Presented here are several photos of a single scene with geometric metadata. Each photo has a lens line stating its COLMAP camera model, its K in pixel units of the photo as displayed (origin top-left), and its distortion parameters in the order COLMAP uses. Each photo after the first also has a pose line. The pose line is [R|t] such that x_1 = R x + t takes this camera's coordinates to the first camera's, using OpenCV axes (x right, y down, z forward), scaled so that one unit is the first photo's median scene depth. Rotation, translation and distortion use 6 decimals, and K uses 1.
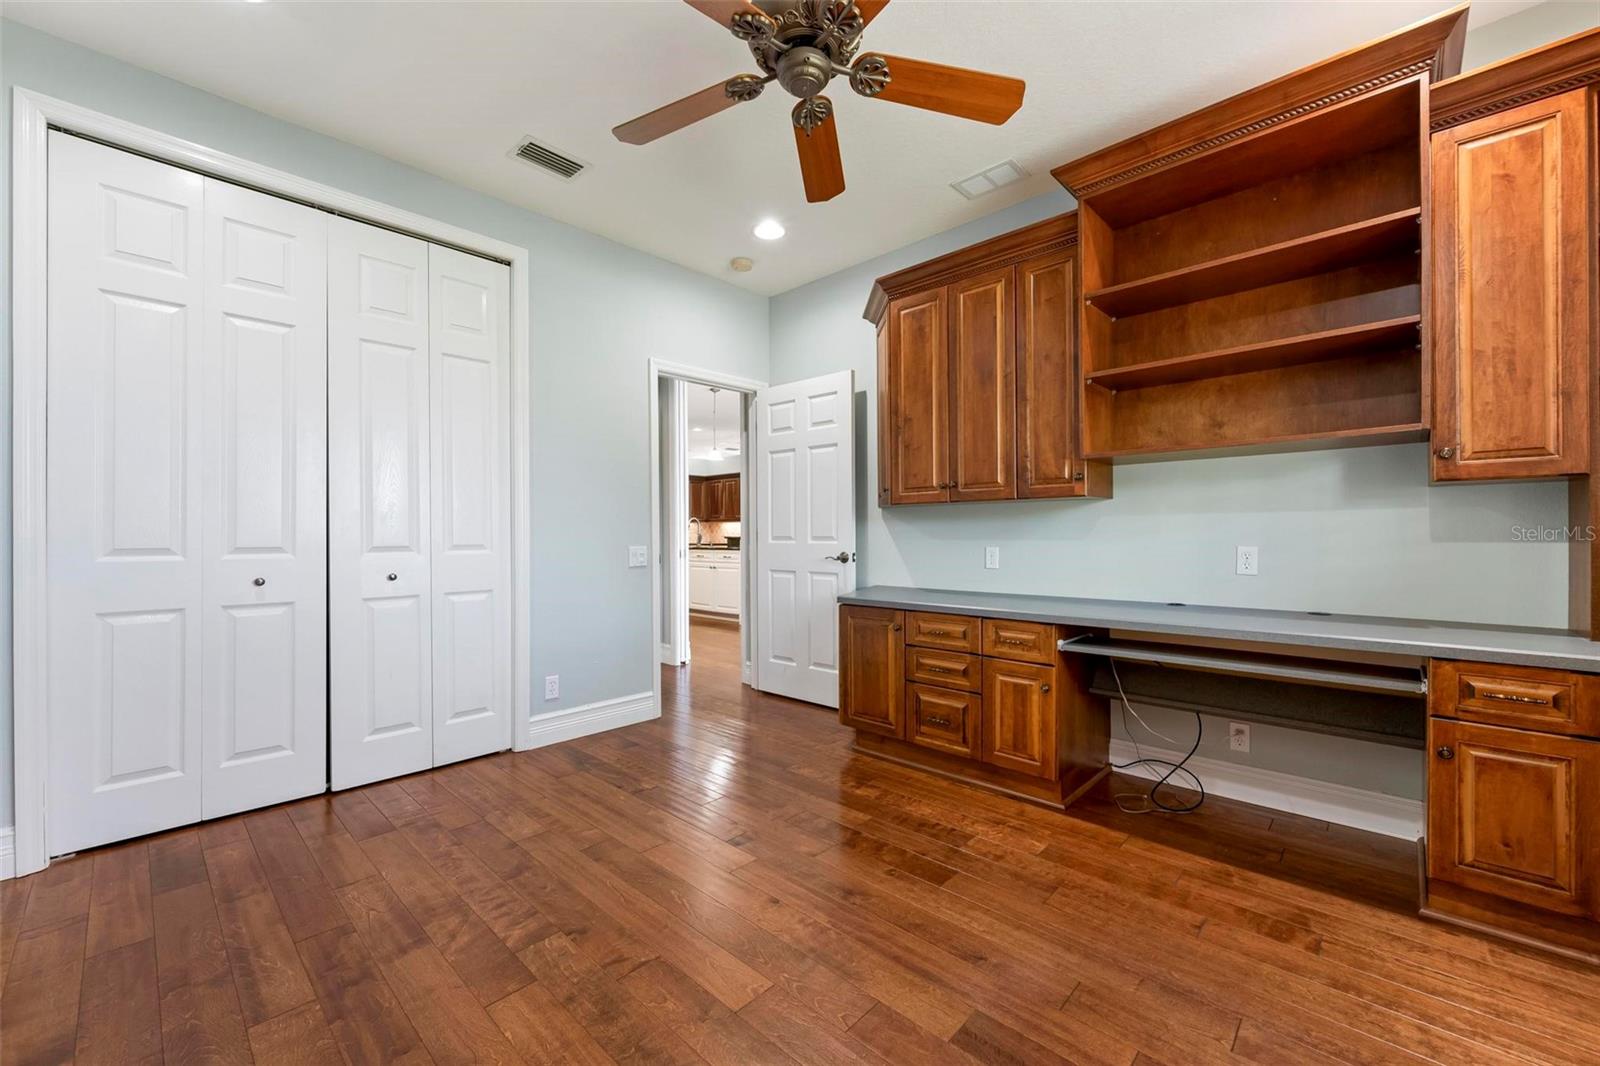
lens RADIAL K [[631.4, 0, 804.2], [0, 631.4, 534.8], [0, 0, 1]] dist [-0.000810, -0.000013]
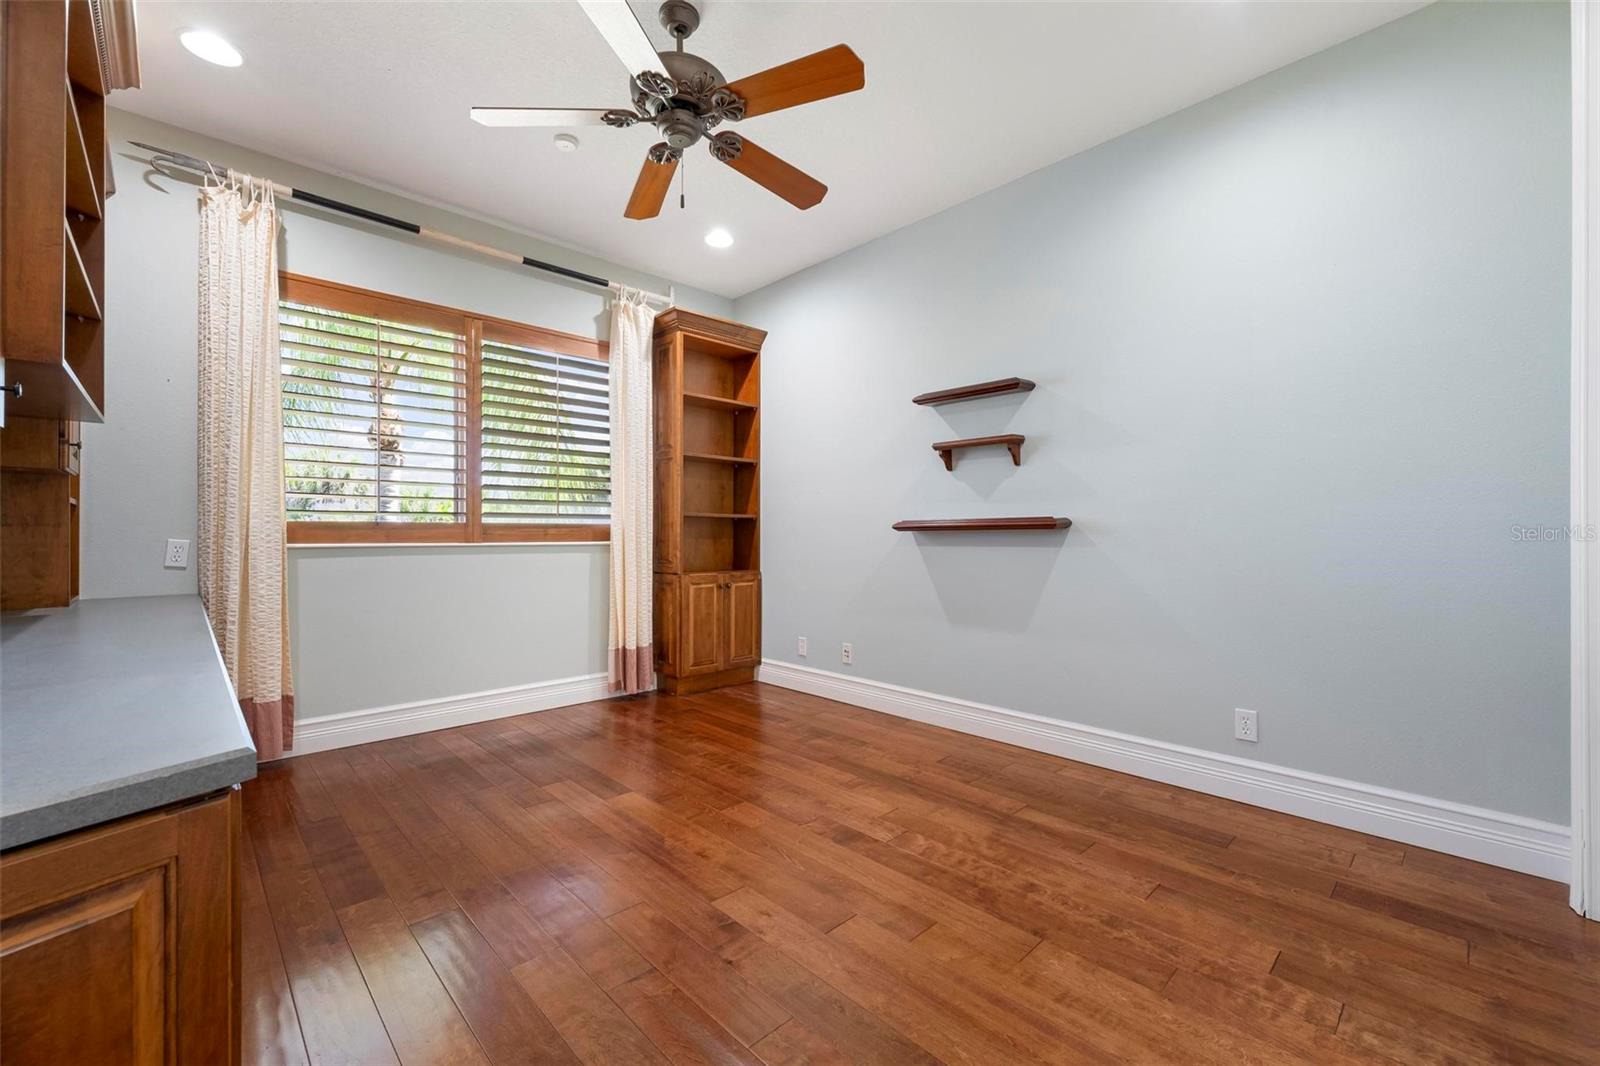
lens RADIAL K [[639.2, 0, 804.2], [0, 639.2, 534.7], [0, 0, 1]] dist [-0.004584, -0.000455]
pose [[-0.998919, 0.007993, 0.045795, -0.281342], [0.008059, 0.999967, 0.001258, 0.032424], [-0.045784, 0.001625, -0.998950, 2.168088]]
